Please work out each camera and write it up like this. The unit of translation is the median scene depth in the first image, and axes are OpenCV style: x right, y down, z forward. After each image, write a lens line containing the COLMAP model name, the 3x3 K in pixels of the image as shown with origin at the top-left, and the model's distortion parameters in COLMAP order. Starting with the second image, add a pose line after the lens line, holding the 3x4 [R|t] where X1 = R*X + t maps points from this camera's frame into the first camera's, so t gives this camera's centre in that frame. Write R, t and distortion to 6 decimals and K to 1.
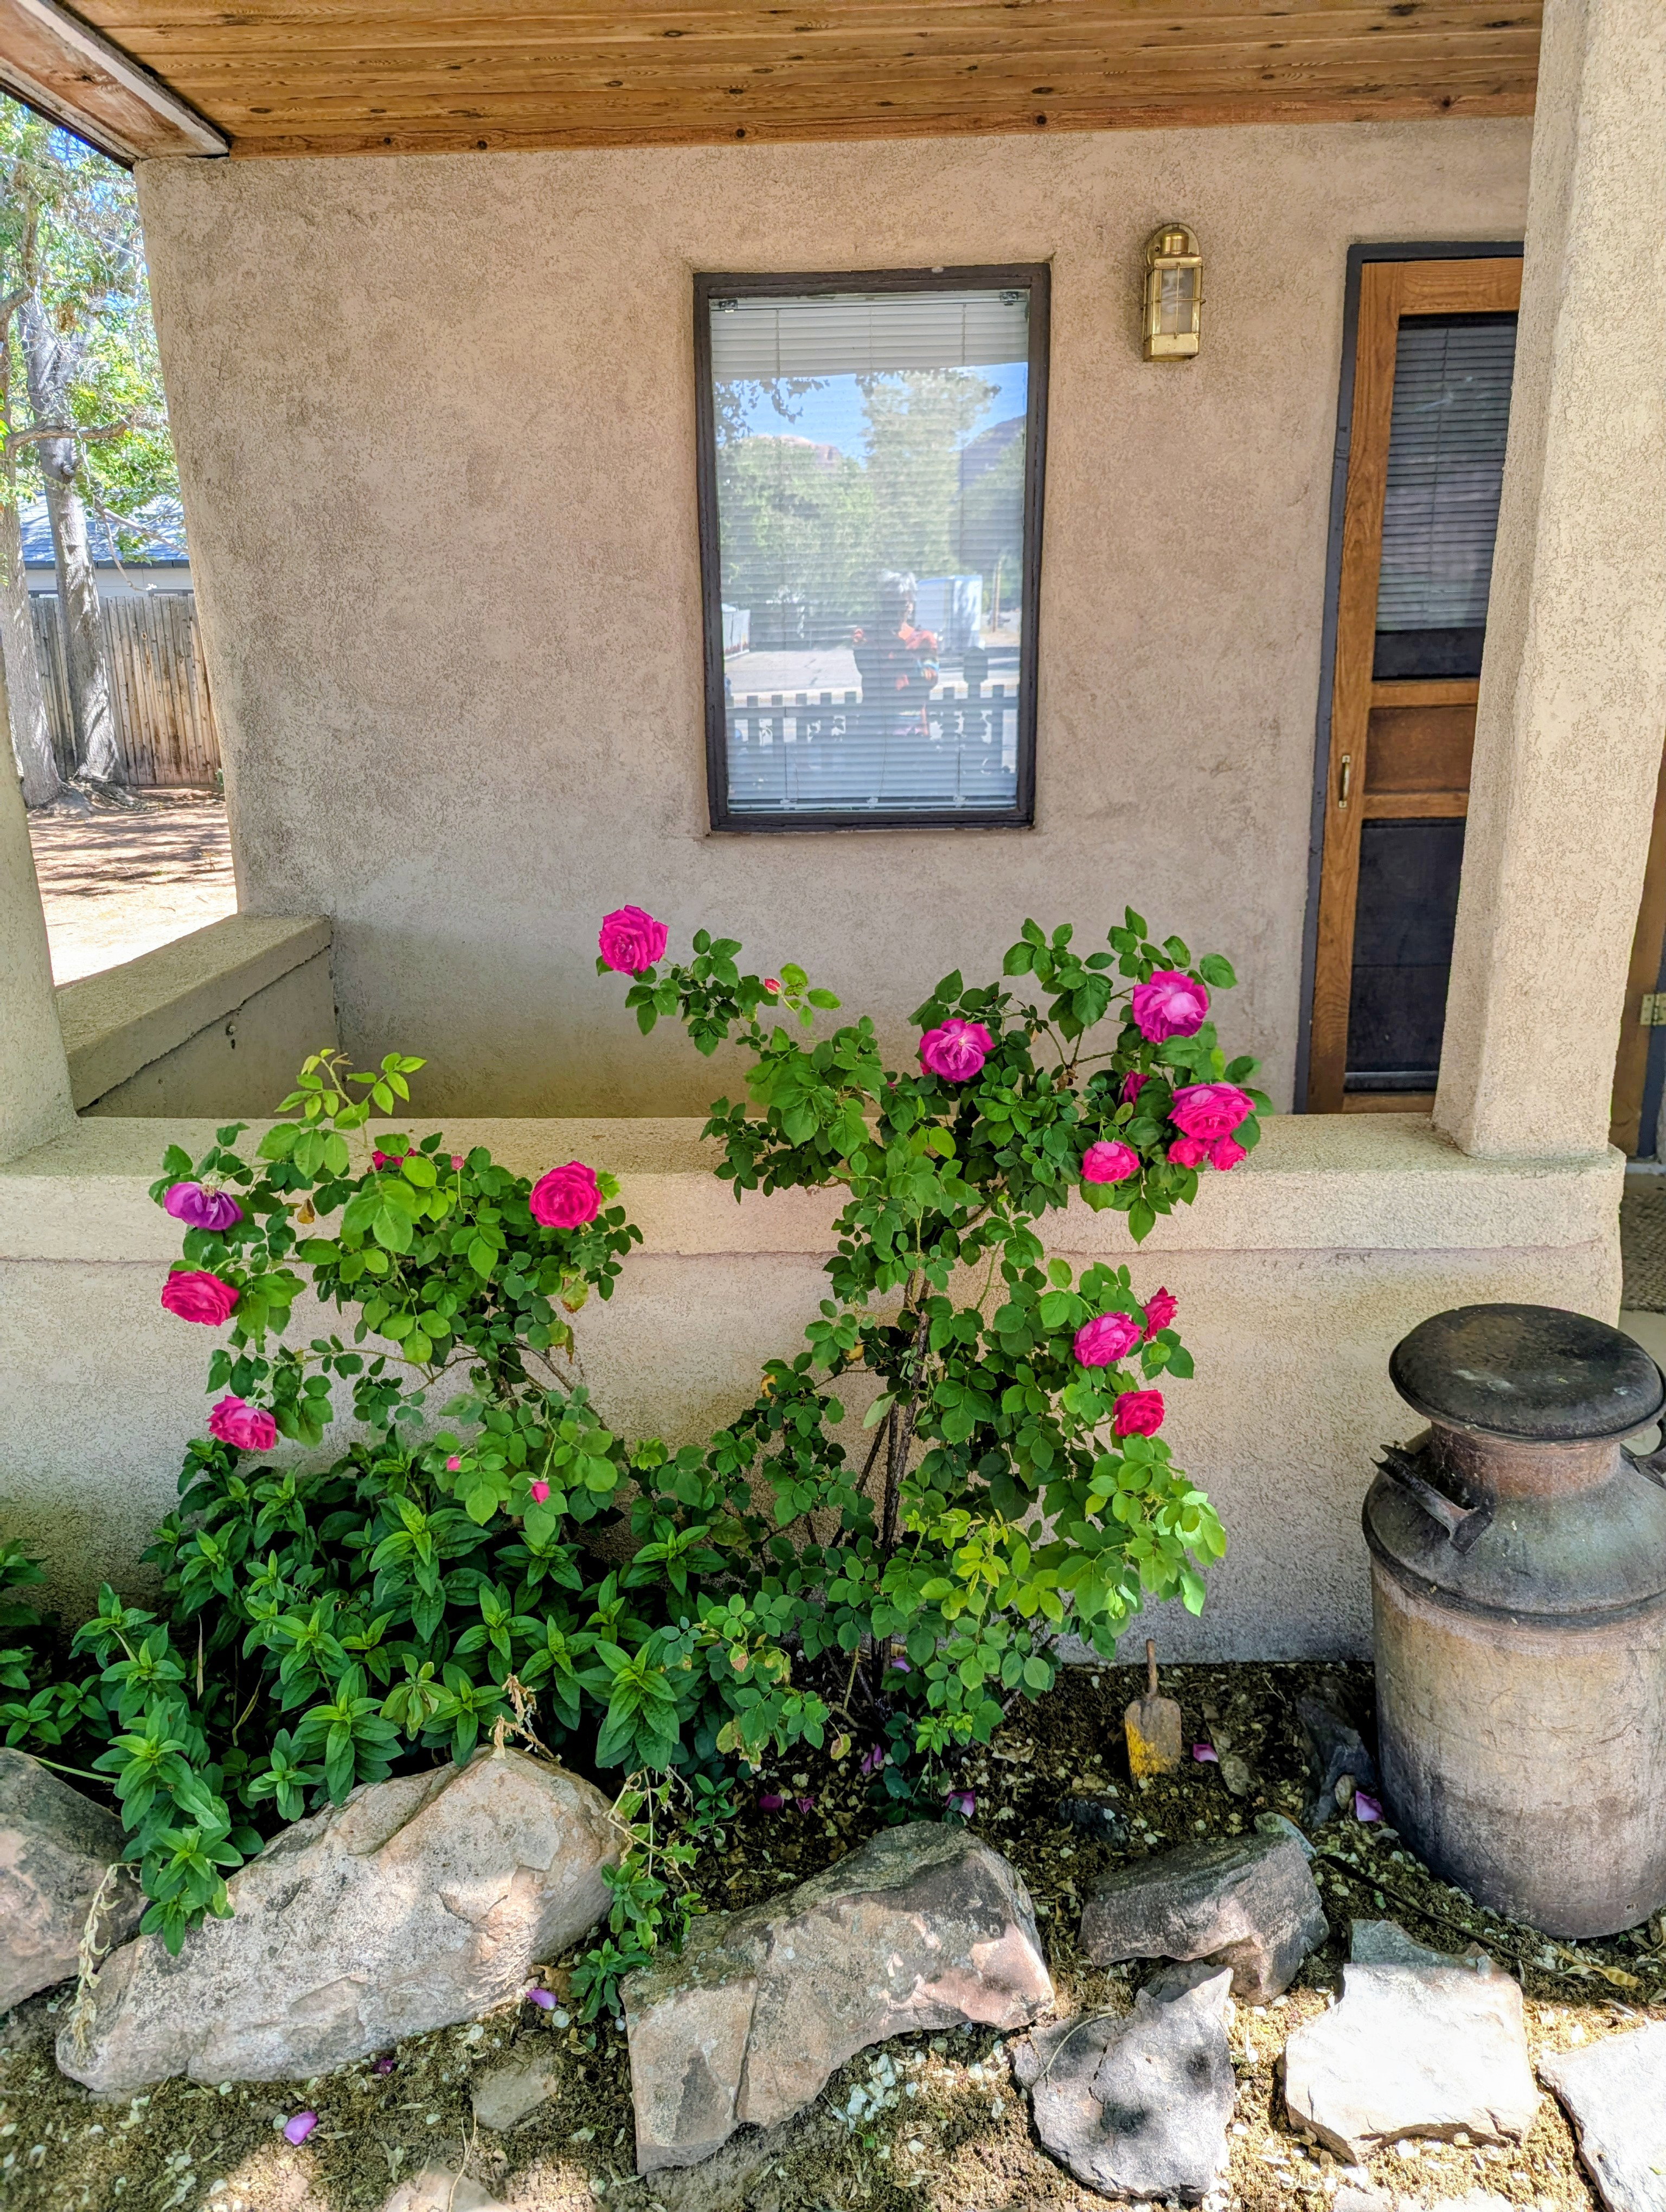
lens RADIAL K [[1659.0, 0, 833.0], [0, 1659.0, 1106.0], [0, 0, 1]] dist [0.049900, 0.000388]
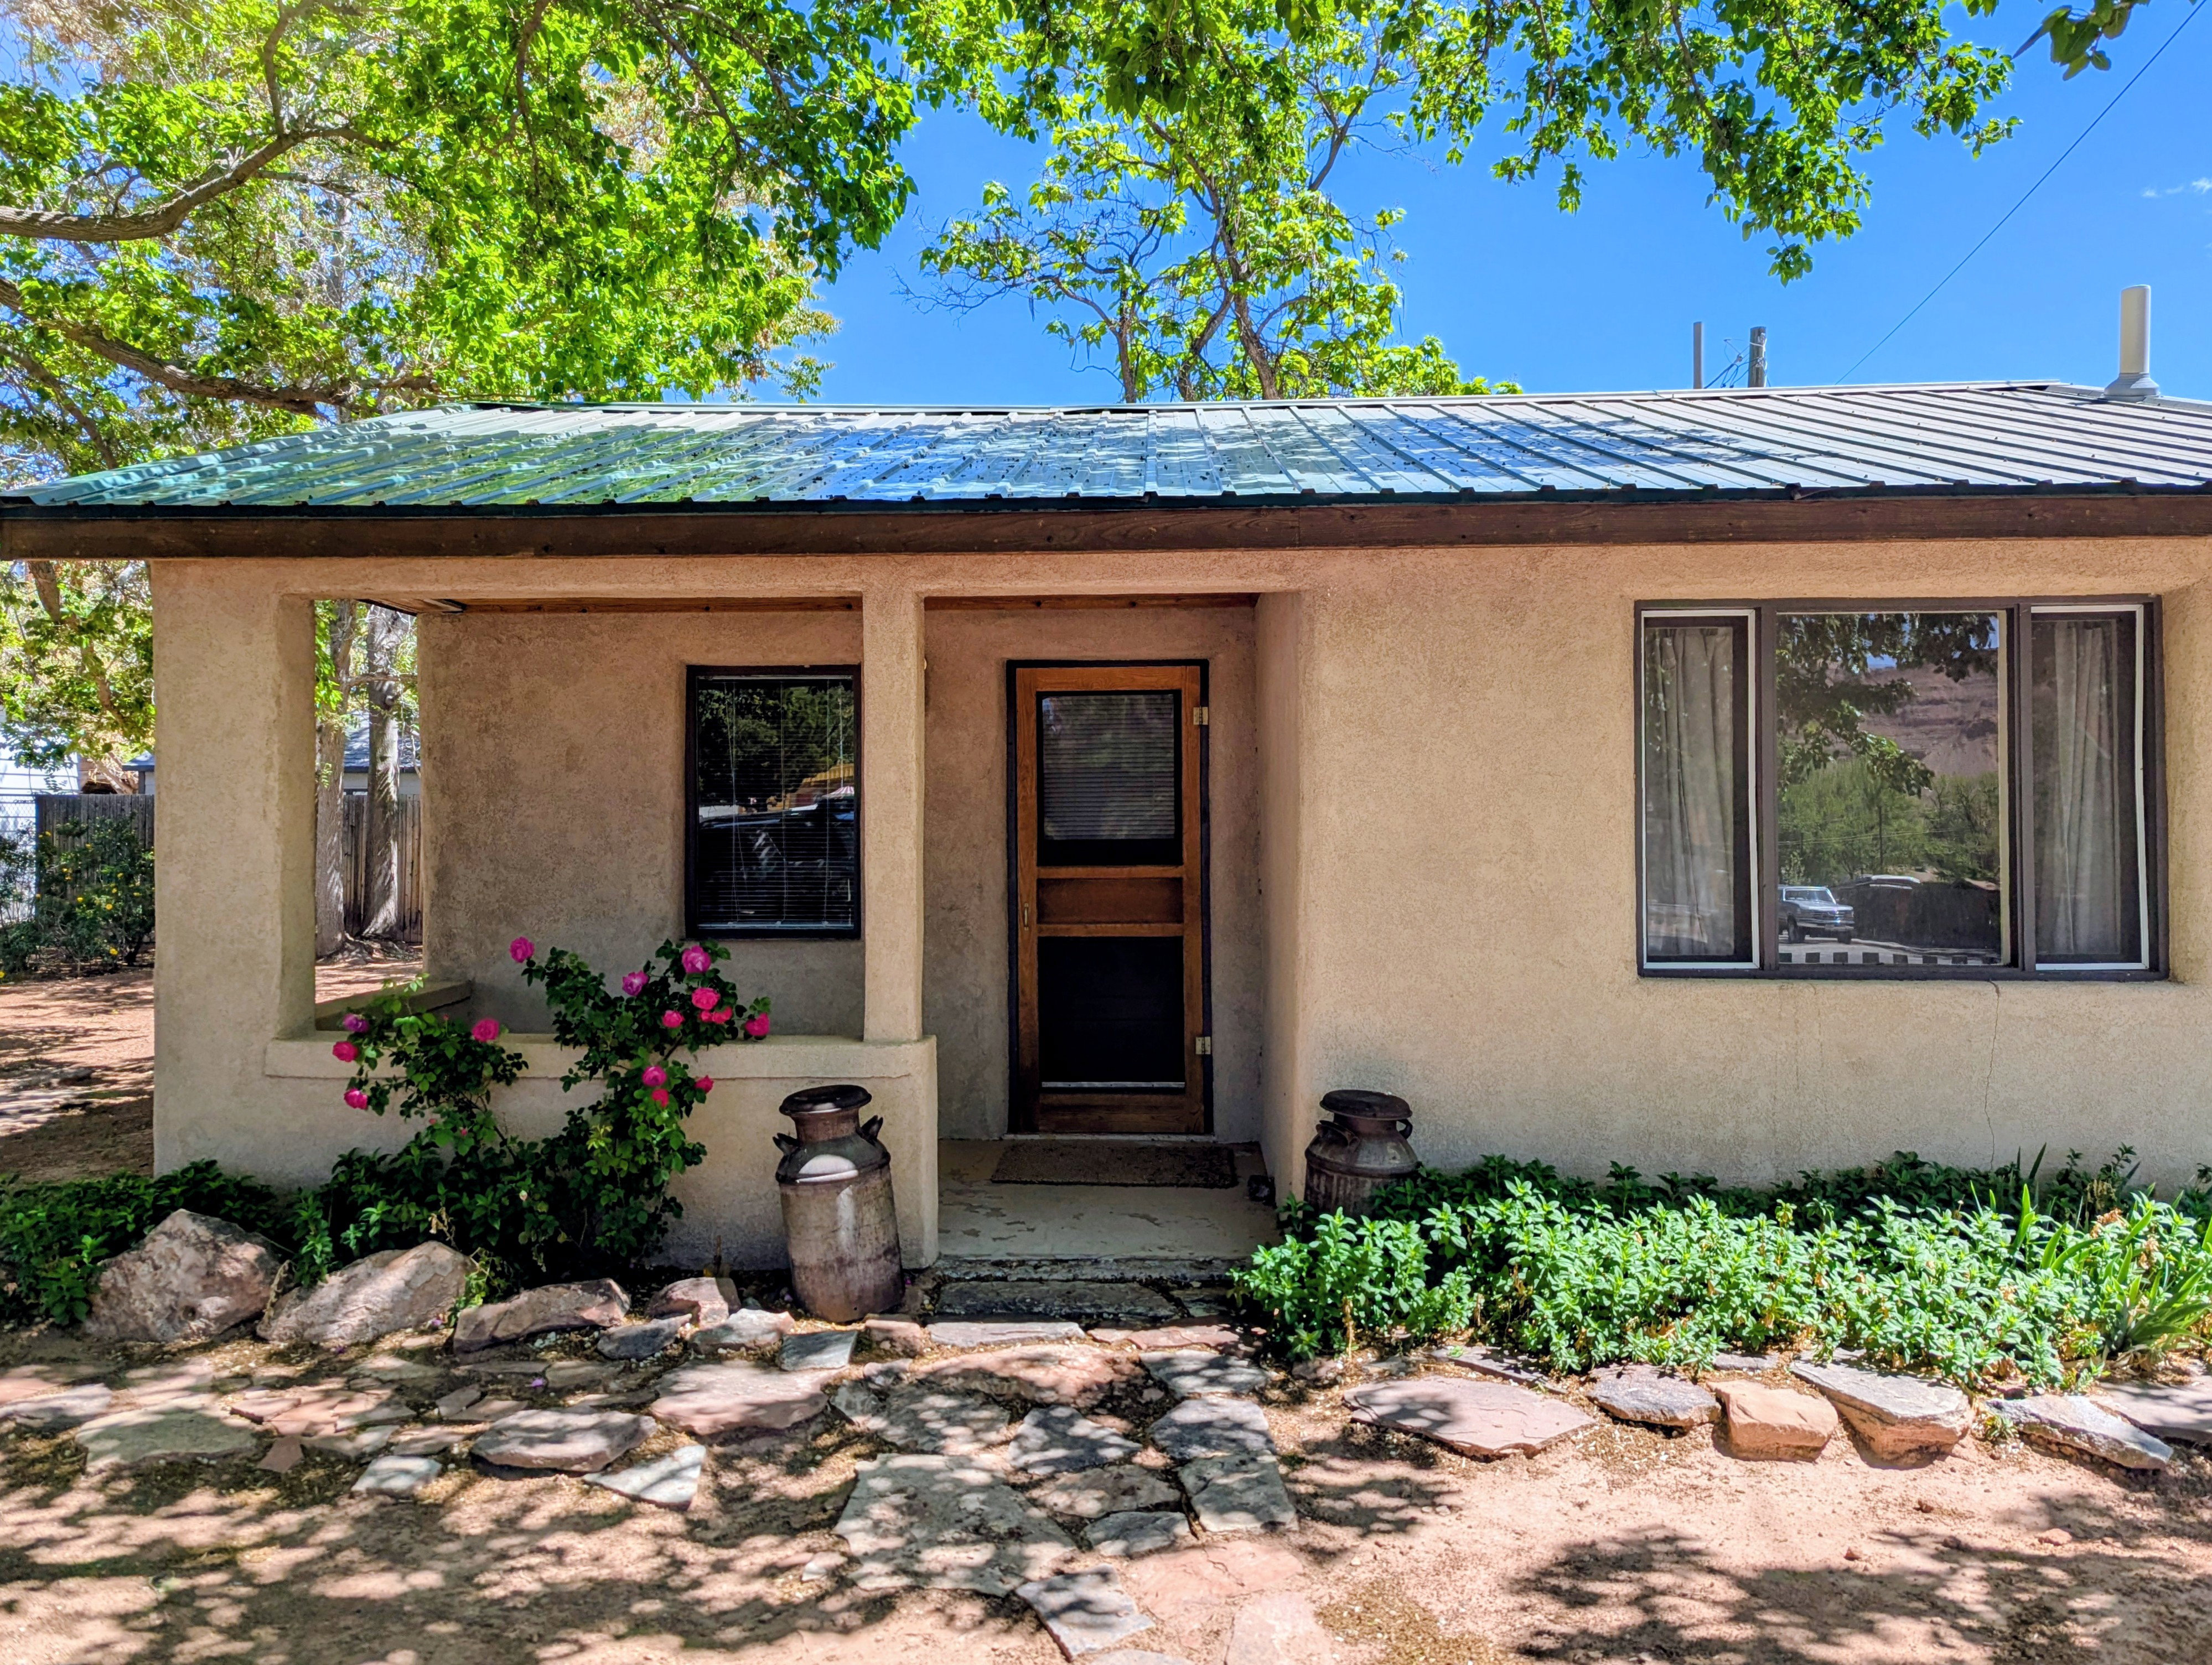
lens RADIAL K [[1658.7, 0, 1106.0], [0, 1658.7, 832.5], [0, 0, 1]] dist [0.049900, 0.000388]
pose [[0.999898, 0.013541, -0.004464, 0.404894], [-0.014241, 0.963644, -0.266809, 0.209482], [0.000689, 0.266846, 0.963739, -0.817426]]
